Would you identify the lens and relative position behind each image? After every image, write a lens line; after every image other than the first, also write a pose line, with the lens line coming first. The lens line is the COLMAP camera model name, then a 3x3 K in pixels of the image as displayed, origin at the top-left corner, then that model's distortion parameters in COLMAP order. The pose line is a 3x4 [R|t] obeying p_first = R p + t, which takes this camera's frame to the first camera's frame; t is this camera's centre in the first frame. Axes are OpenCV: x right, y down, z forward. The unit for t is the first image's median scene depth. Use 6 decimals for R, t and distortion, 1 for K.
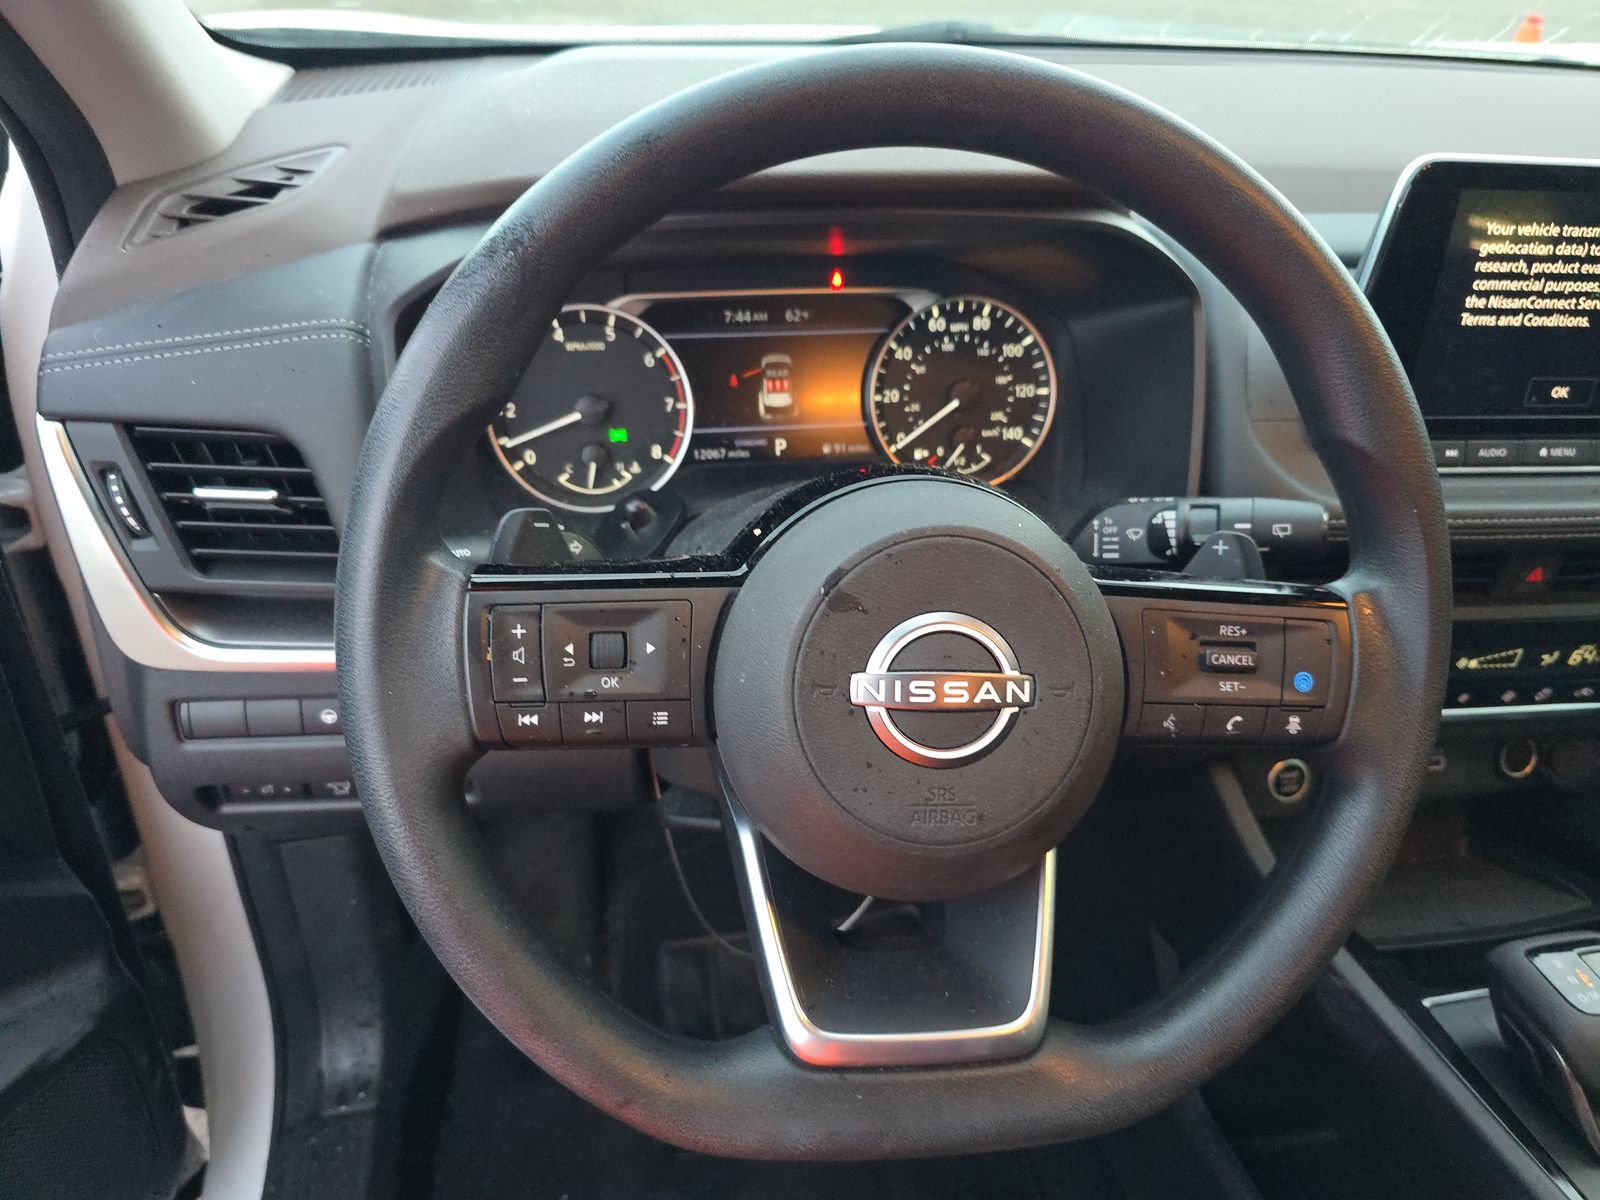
lens RADIAL K [[1060.7, 0, 800.0], [0, 1060.7, 600.0], [0, 0, 1]] dist [0.050275, -0.050374]
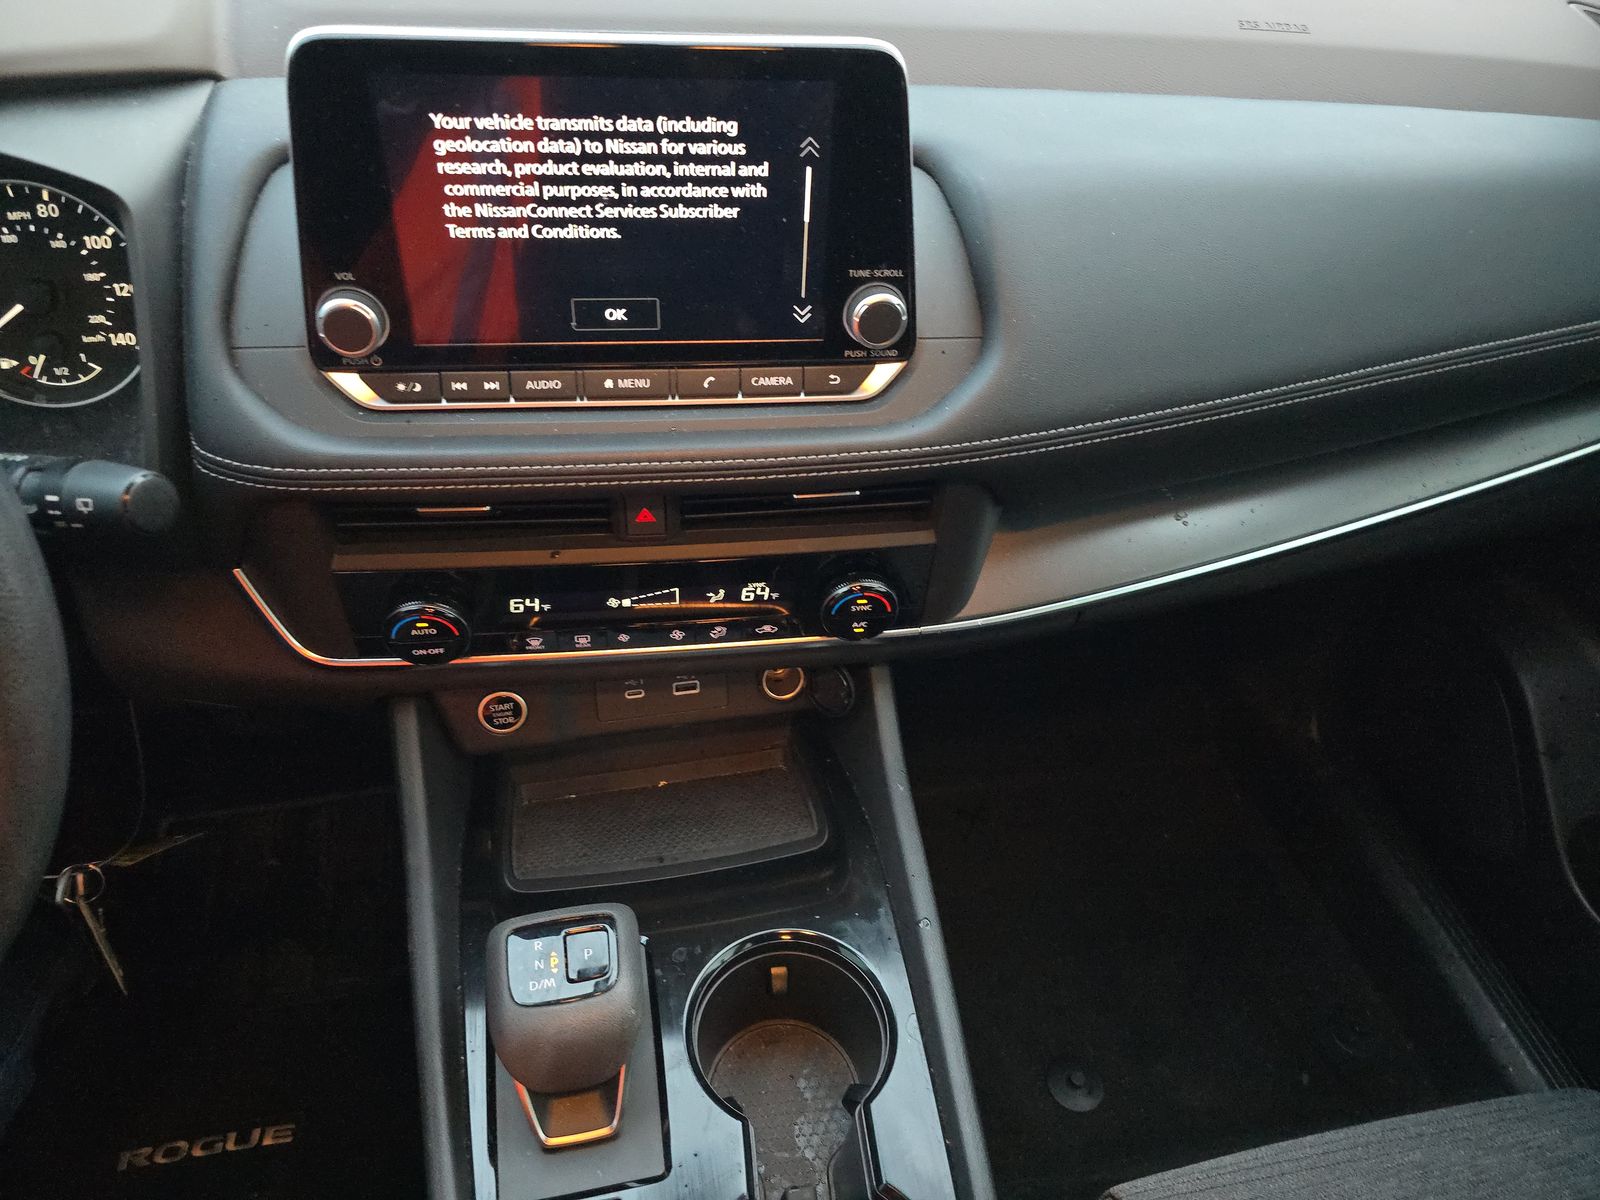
lens RADIAL K [[1060.7, 0, 800.0], [0, 1060.7, 600.0], [0, 0, 1]] dist [0.050275, -0.050374]
pose [[0.999994, 0.001951, 0.002690, 0.815516], [-0.002422, 0.982173, 0.187963, -0.122662], [-0.002275, -0.187969, 0.982172, 0.101611]]
